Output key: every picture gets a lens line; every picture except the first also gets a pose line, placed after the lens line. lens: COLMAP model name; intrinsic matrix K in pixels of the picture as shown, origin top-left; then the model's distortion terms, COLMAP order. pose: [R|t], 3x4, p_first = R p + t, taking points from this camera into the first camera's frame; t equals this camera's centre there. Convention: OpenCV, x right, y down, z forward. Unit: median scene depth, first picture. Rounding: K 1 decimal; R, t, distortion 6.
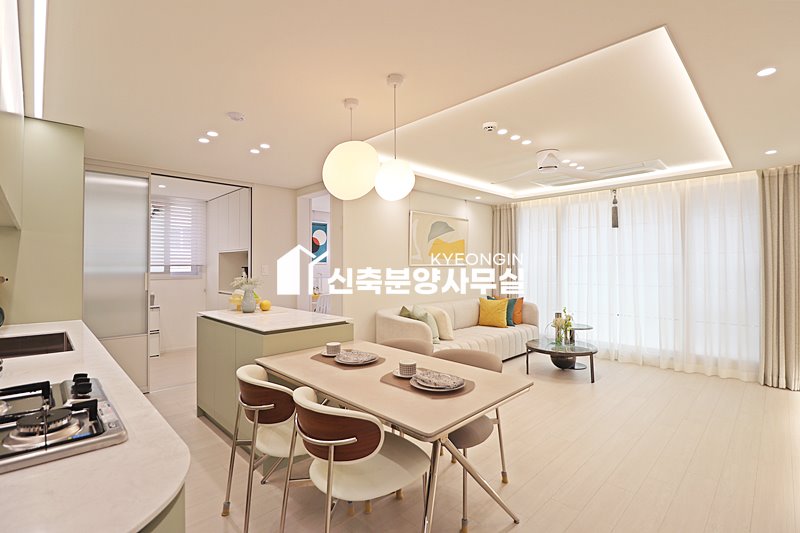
lens RADIAL K [[369.8, 0, 403.8], [0, 369.8, 259.0], [0, 0, 1]] dist [0.001993, -0.016657]
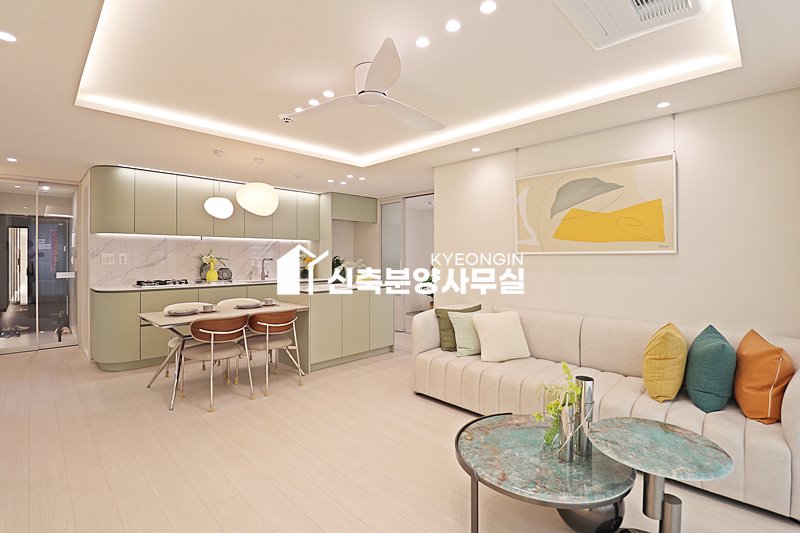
lens RADIAL K [[369.8, 0, 403.8], [0, 369.8, 259.0], [0, 0, 1]] dist [0.001993, -0.016657]
pose [[0.013156, 0.003532, -0.999907, 0.945495], [0.016059, 0.999864, 0.003743, 0.027196], [0.999784, -0.016107, 0.013097, 0.969580]]
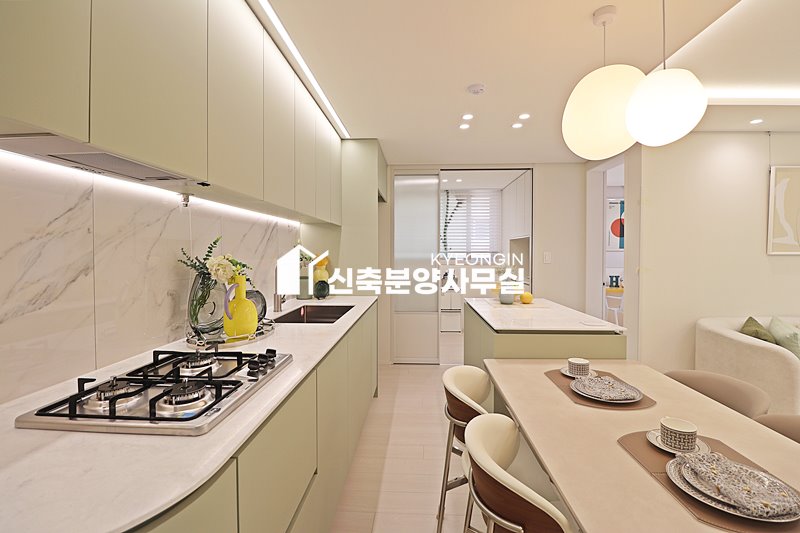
lens RADIAL K [[369.8, 0, 403.8], [0, 369.8, 259.0], [0, 0, 1]] dist [0.001993, -0.016657]
pose [[0.676813, 0.016635, -0.735967, 0.066190], [0.010137, 0.999439, 0.031912, 0.000753], [0.736085, -0.029059, 0.676265, 0.153940]]
